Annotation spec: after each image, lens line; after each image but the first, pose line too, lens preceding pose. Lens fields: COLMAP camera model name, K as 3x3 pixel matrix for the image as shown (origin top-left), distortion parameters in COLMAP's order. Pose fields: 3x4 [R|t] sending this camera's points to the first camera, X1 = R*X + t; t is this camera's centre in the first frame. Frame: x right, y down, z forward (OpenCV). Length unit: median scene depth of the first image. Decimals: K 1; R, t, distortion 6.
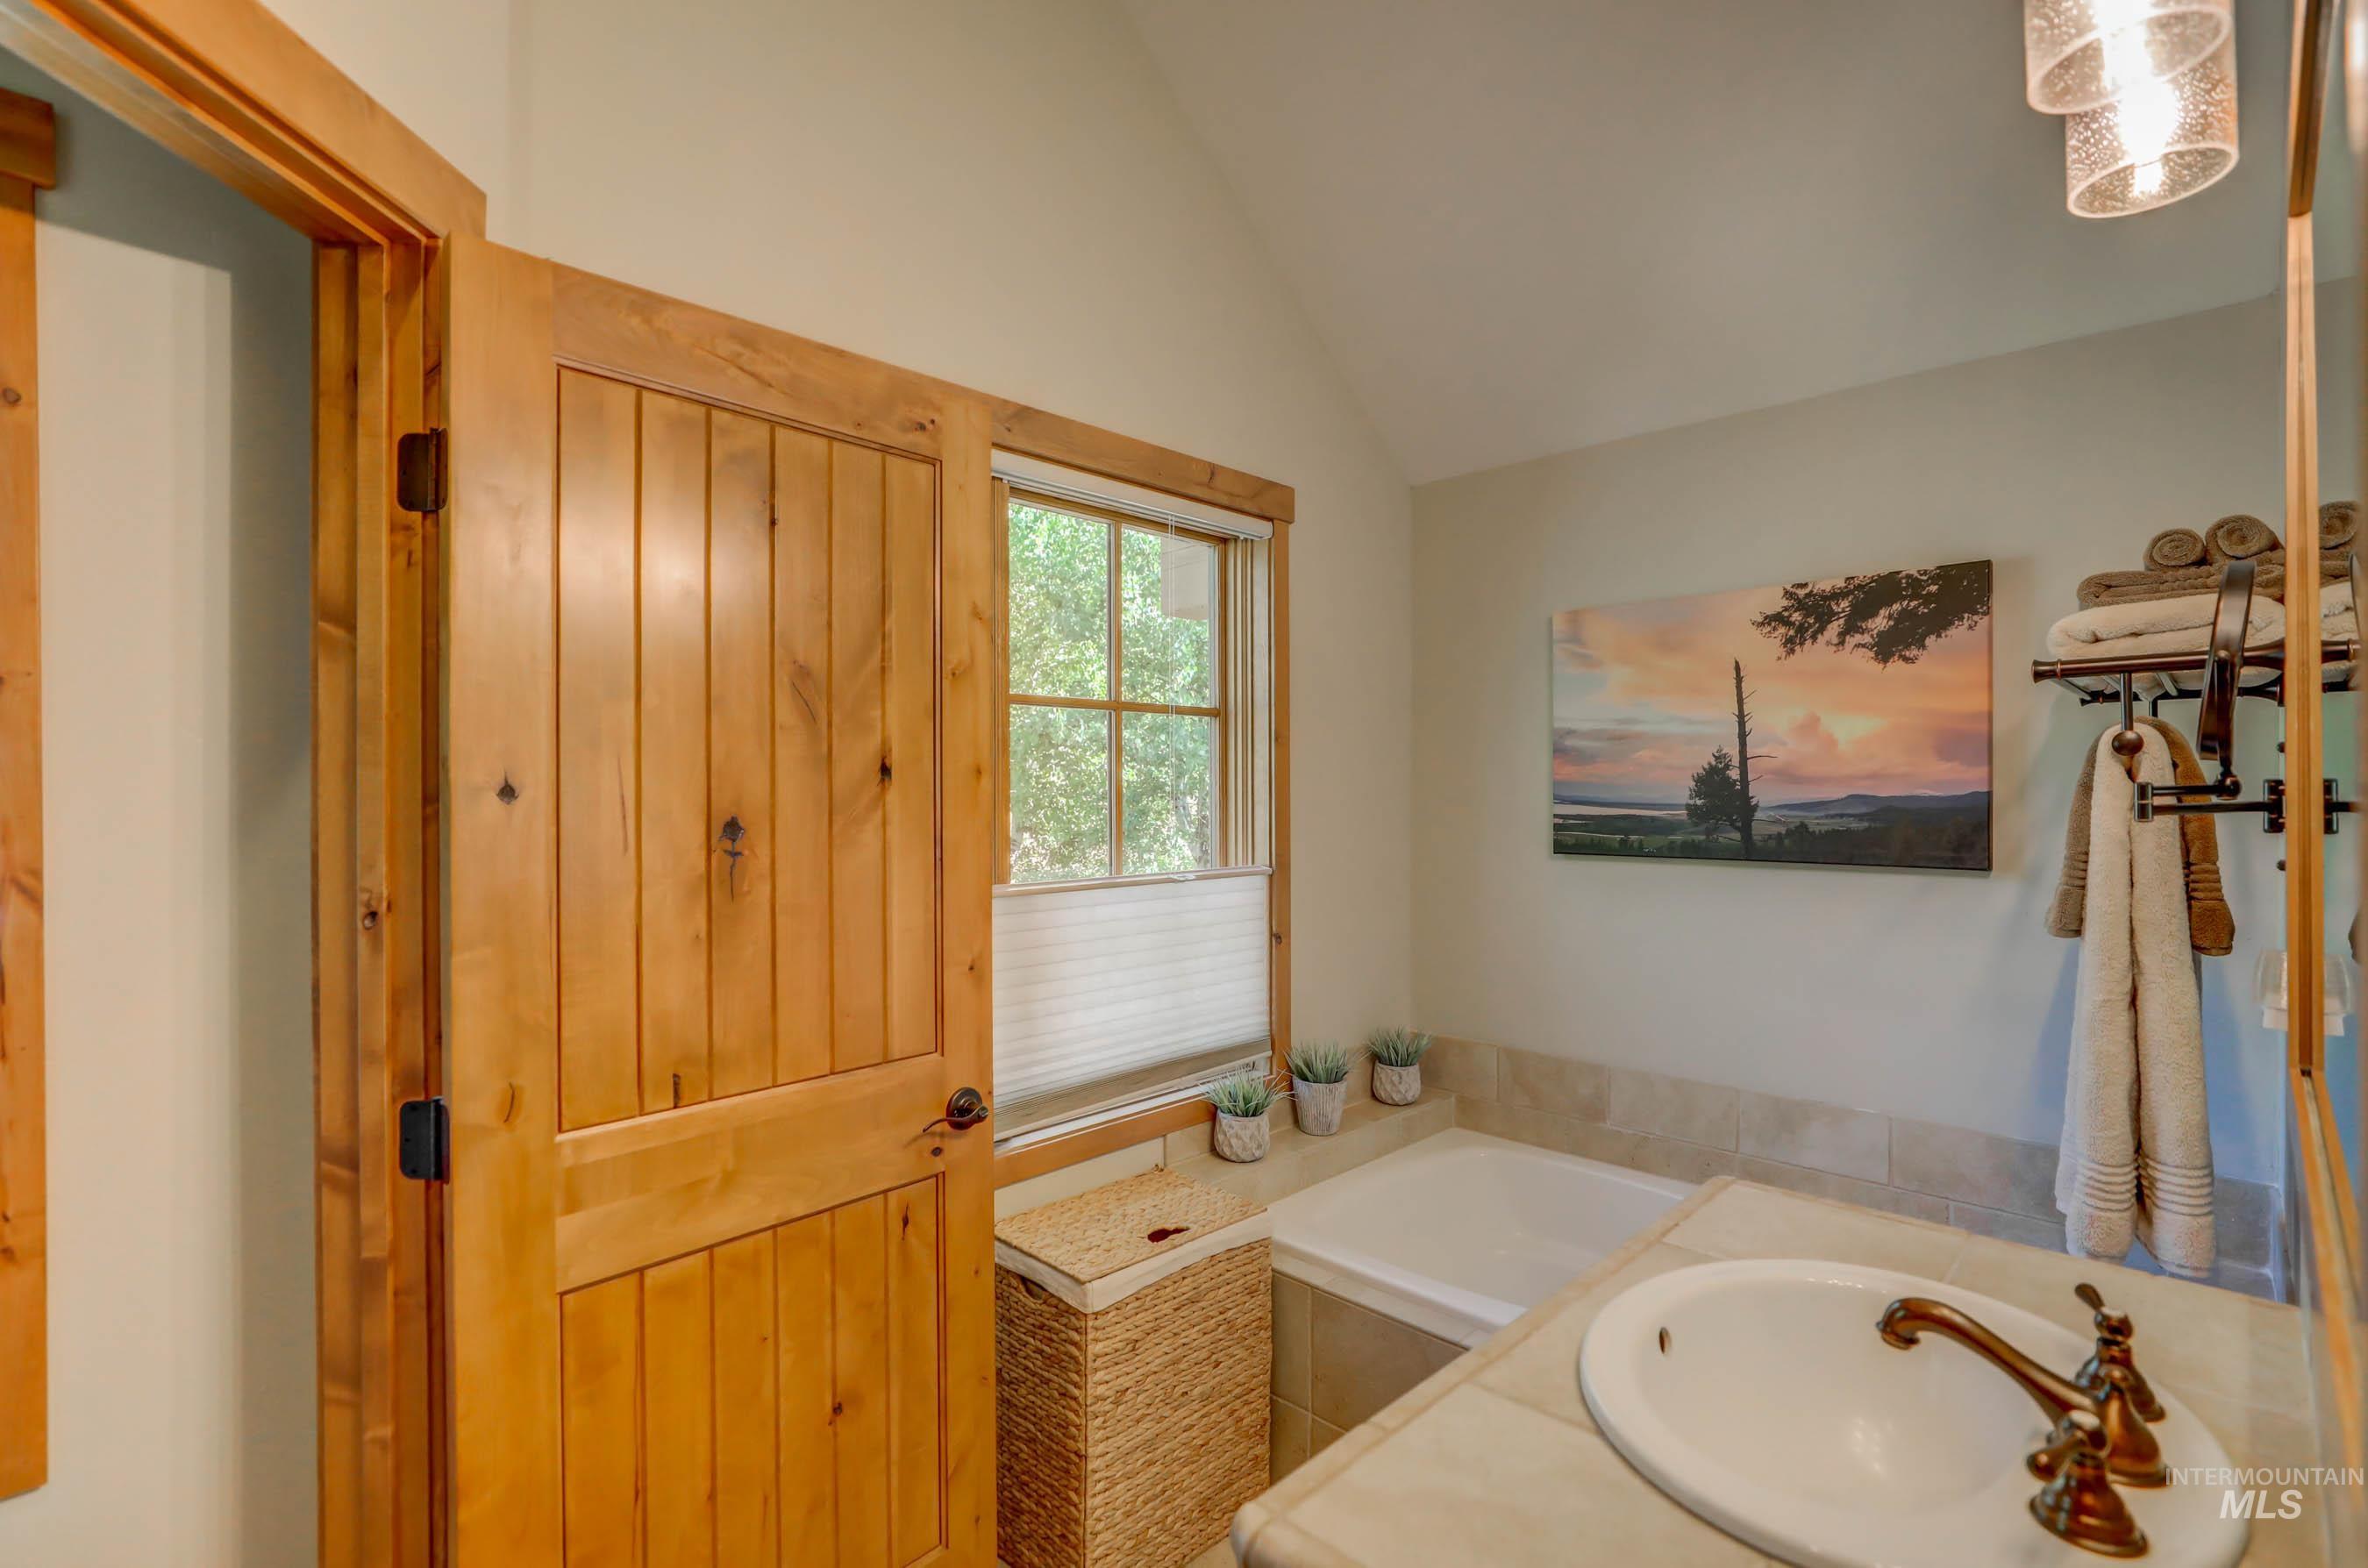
lens RADIAL K [[1093.7, 0, 1199.0], [0, 1093.7, 796.1], [0, 0, 1]] dist [-0.026069, 0.010529]
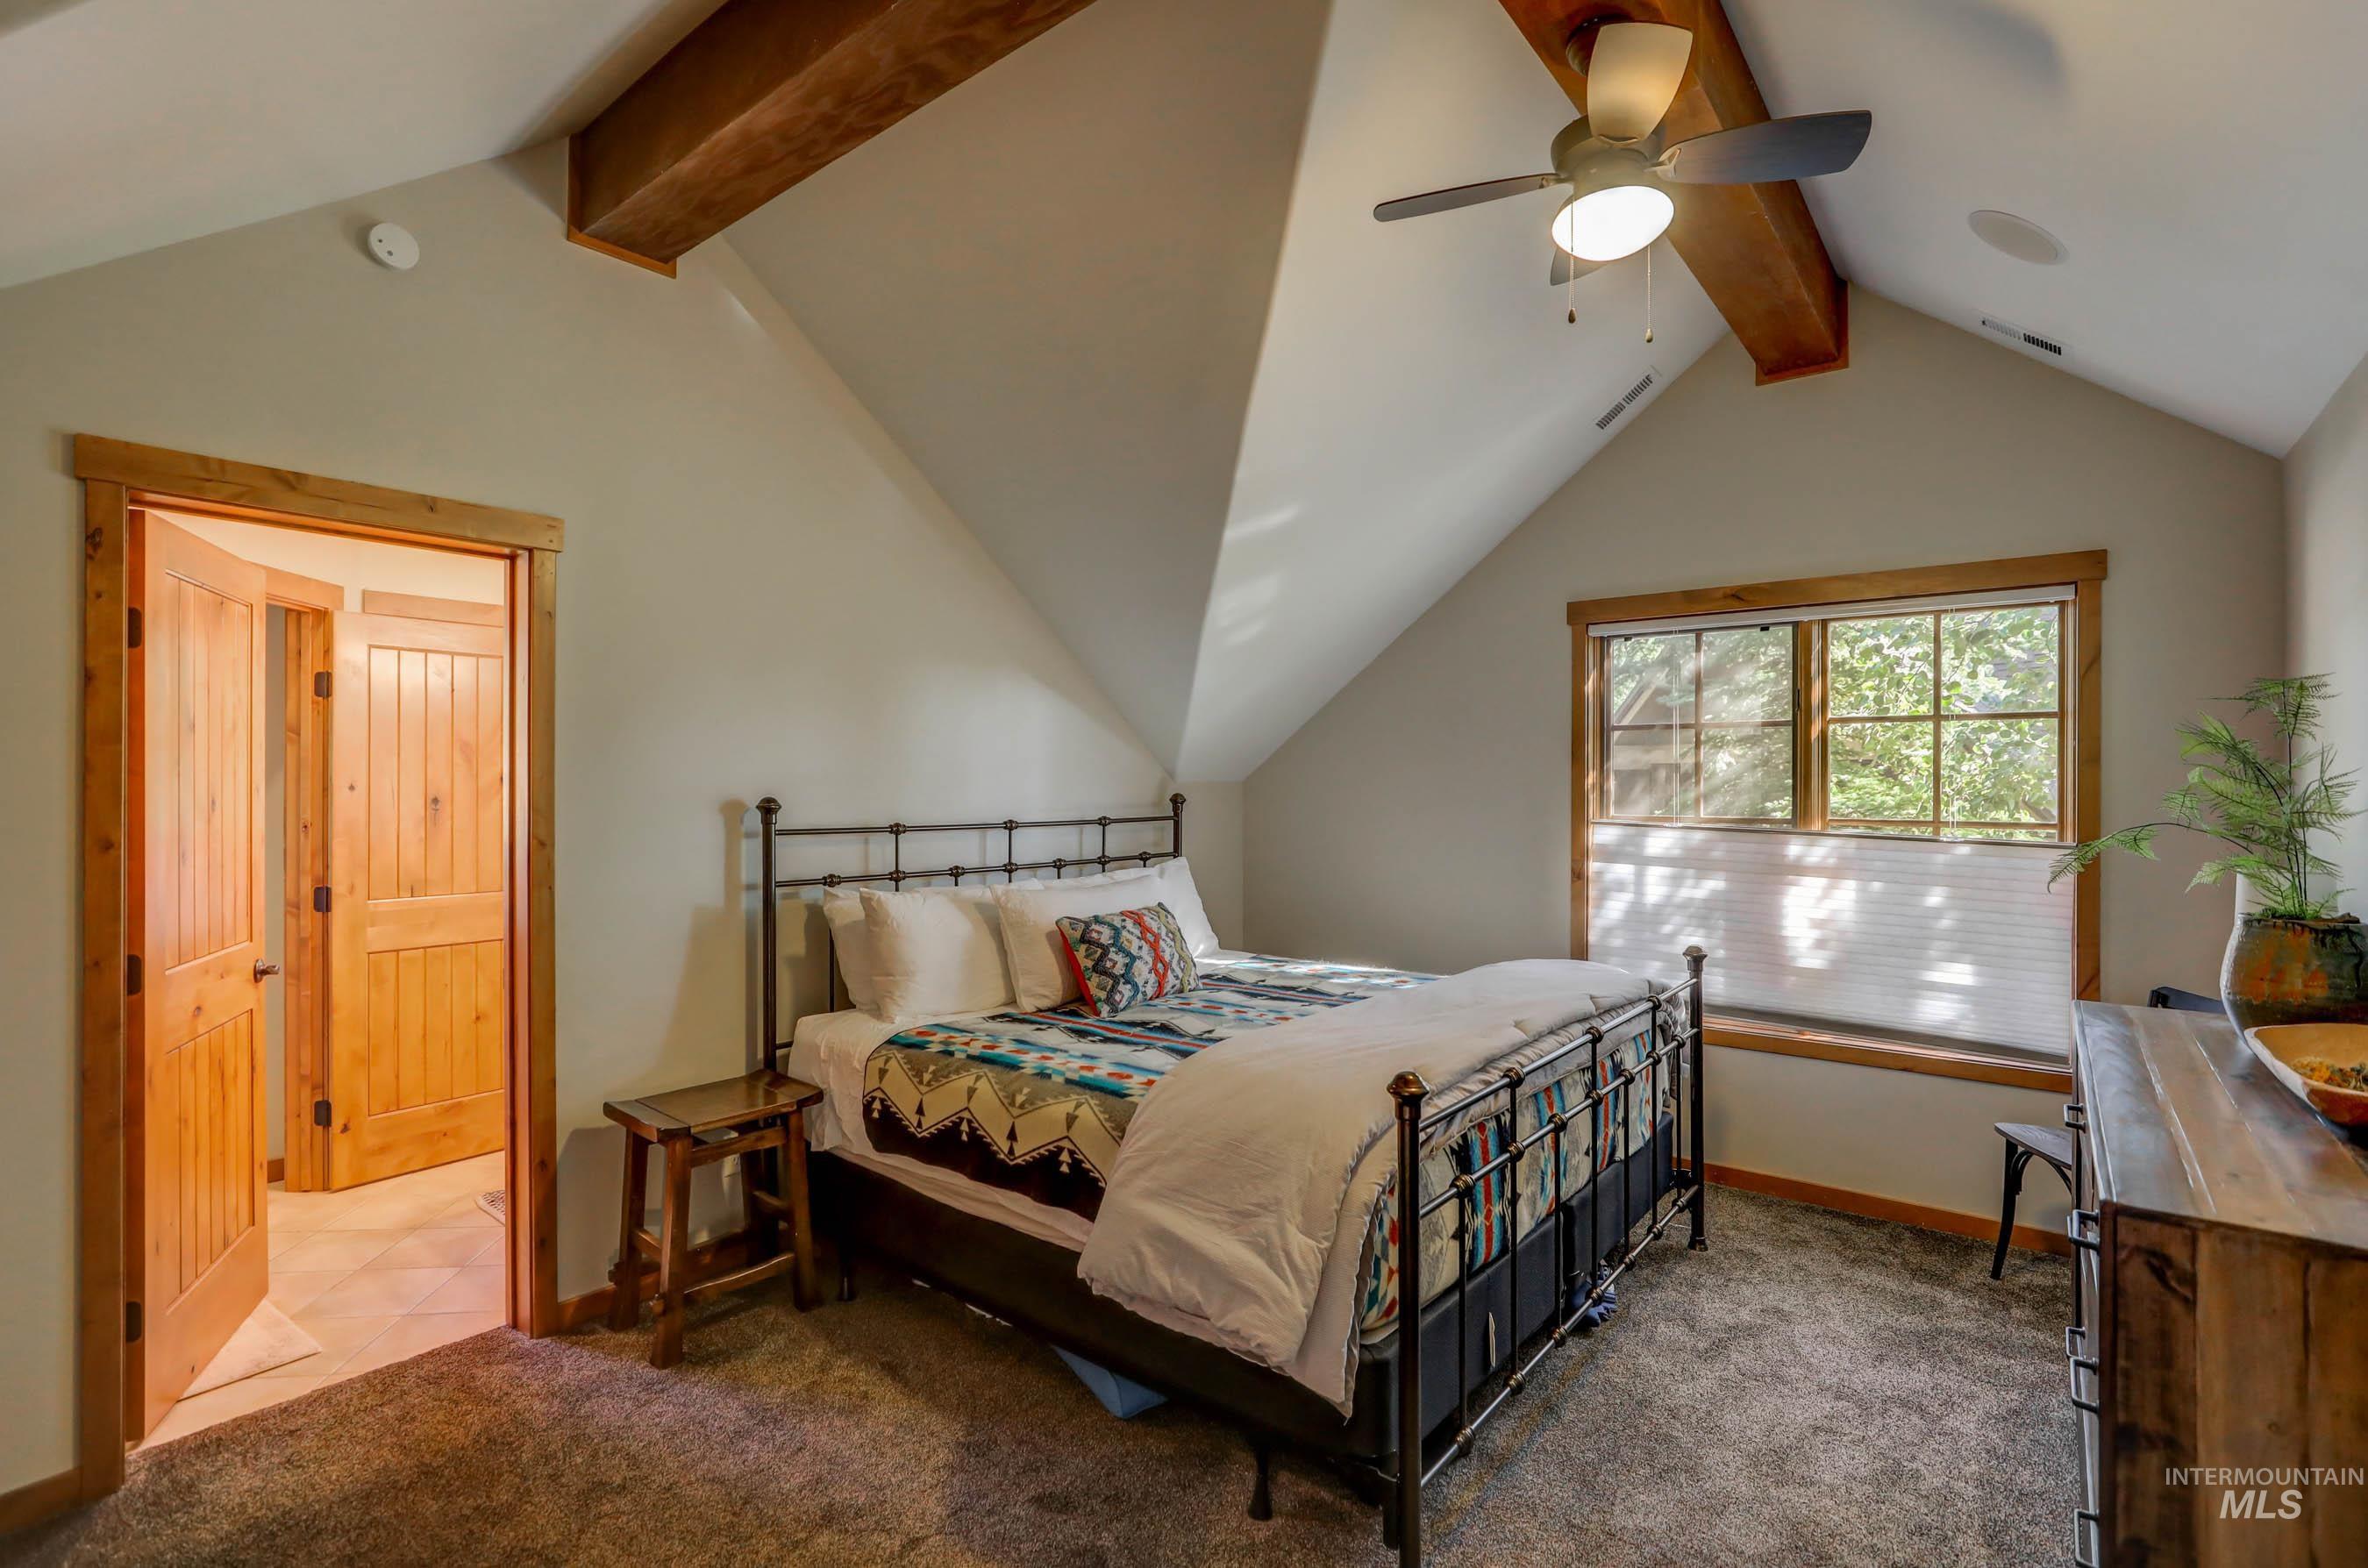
lens RADIAL K [[1093.7, 0, 1171.8], [0, 1093.7, 786.3], [0, 0, 1]] dist [-0.026069, 0.010529]
pose [[0.994935, 0.005222, 0.100387, 1.388199], [-0.004961, 0.999984, -0.002848, -0.010930], [-0.100400, 0.002335, 0.994944, -2.317269]]
